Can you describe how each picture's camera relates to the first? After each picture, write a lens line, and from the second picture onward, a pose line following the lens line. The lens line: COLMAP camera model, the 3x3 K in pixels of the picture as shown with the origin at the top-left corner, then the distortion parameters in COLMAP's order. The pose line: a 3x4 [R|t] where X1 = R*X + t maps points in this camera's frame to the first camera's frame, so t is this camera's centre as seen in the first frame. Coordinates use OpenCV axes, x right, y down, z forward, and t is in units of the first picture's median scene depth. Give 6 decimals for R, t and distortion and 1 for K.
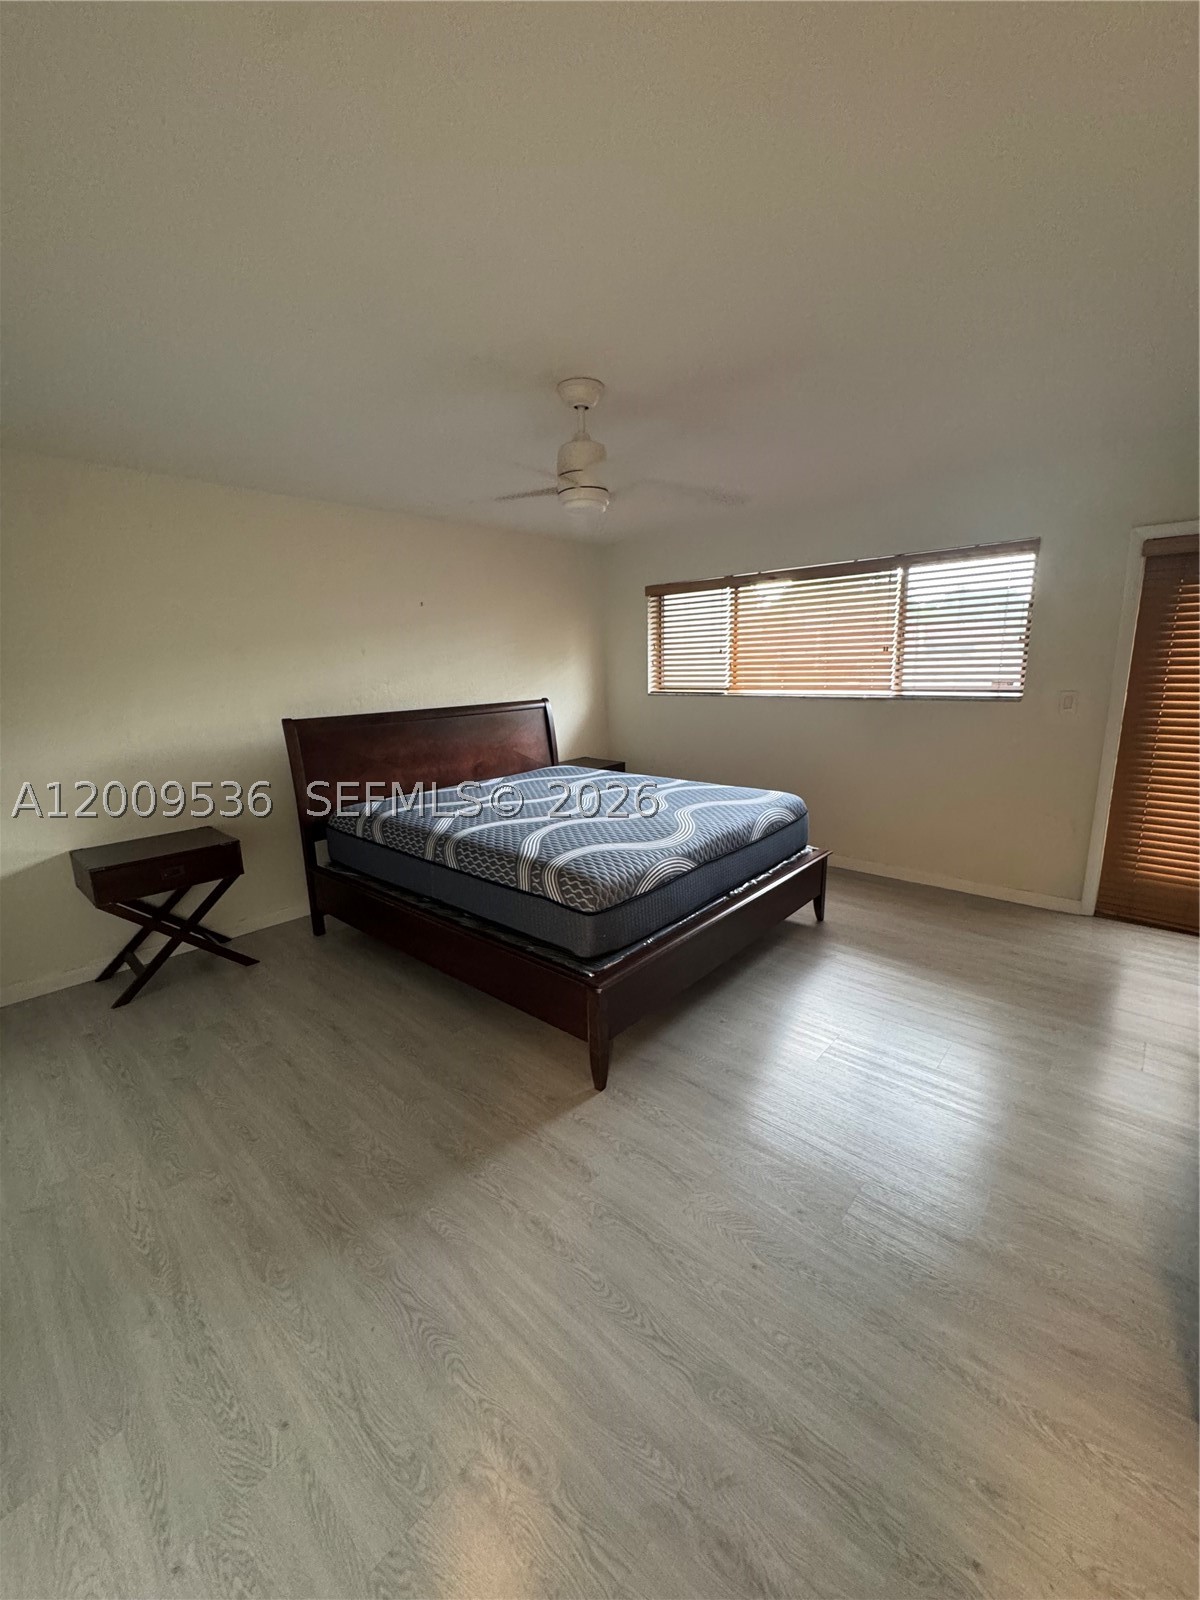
lens RADIAL K [[637.2, 0, 600.0], [0, 637.2, 800.0], [0, 0, 1]] dist [-0.000486, 0.000276]
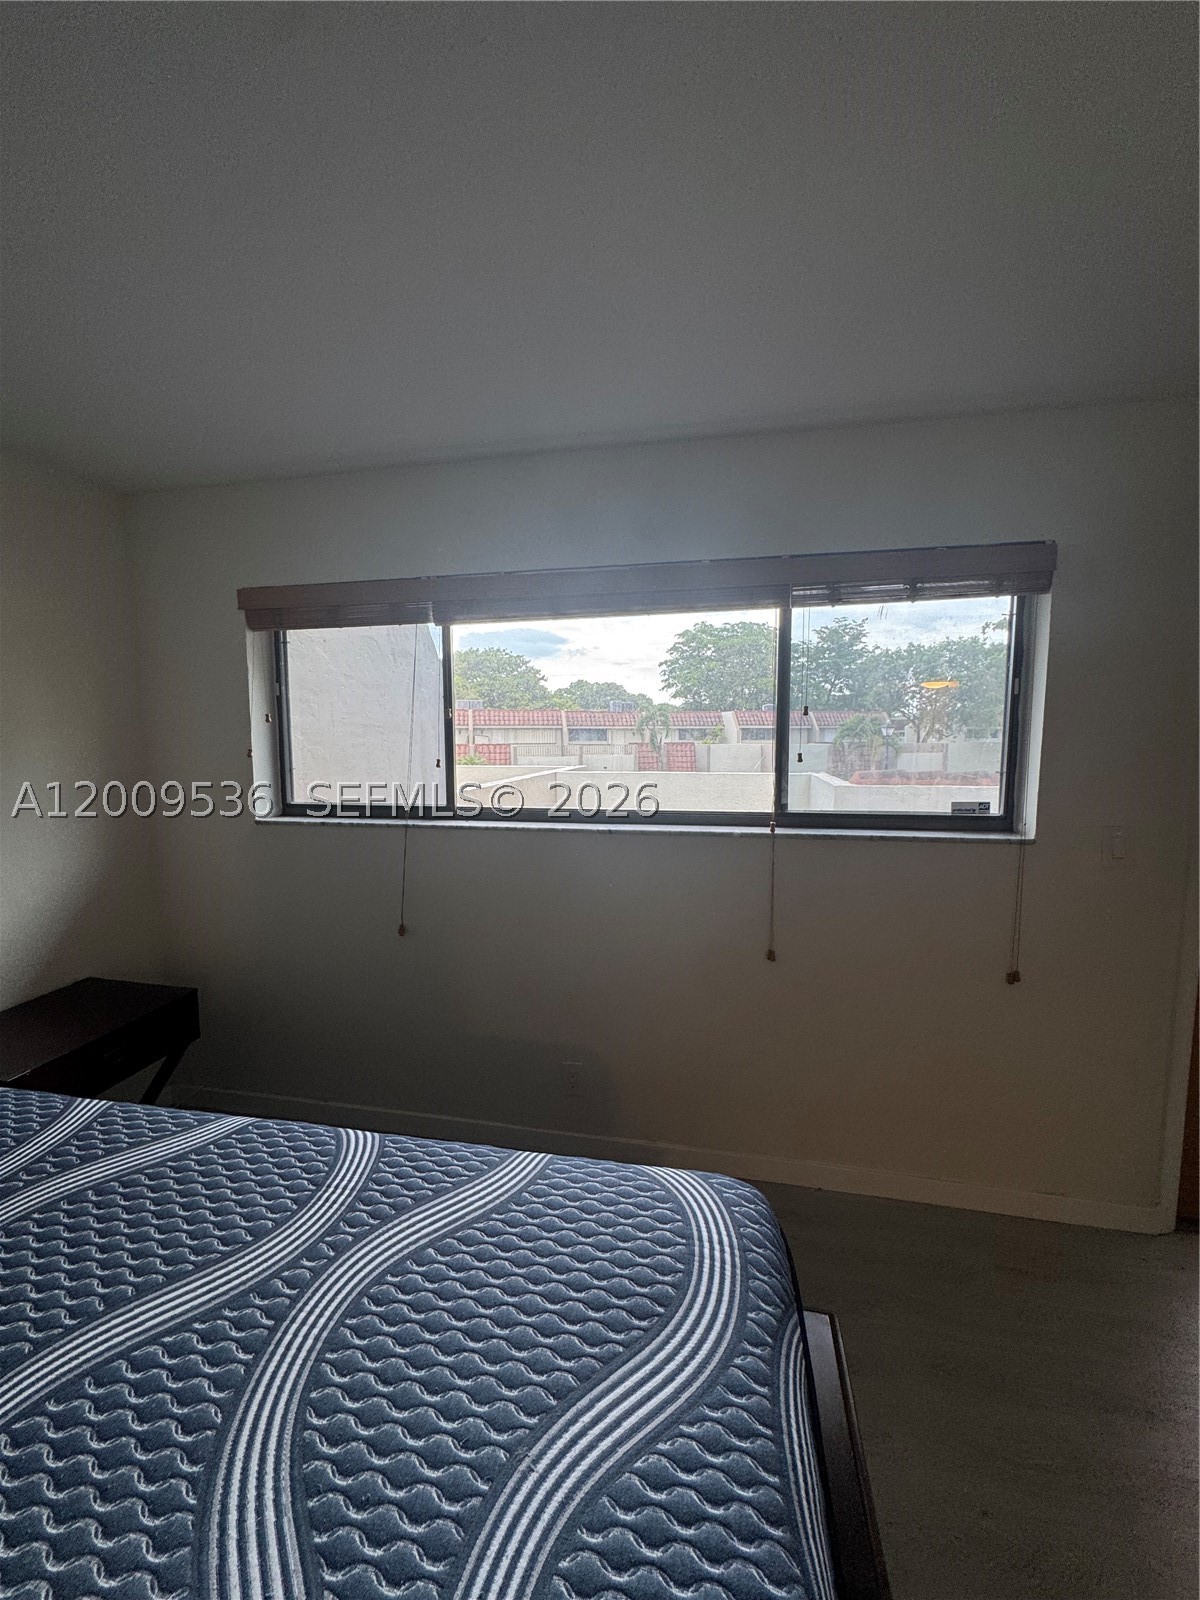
lens RADIAL K [[637.2, 0, 600.0], [0, 637.2, 800.0], [0, 0, 1]] dist [-0.000486, 0.000276]
pose [[0.844131, -0.034589, 0.535020, 0.042384], [0.097809, 0.991105, -0.090244, -0.127353], [-0.527139, 0.128508, 0.840006, 0.514983]]
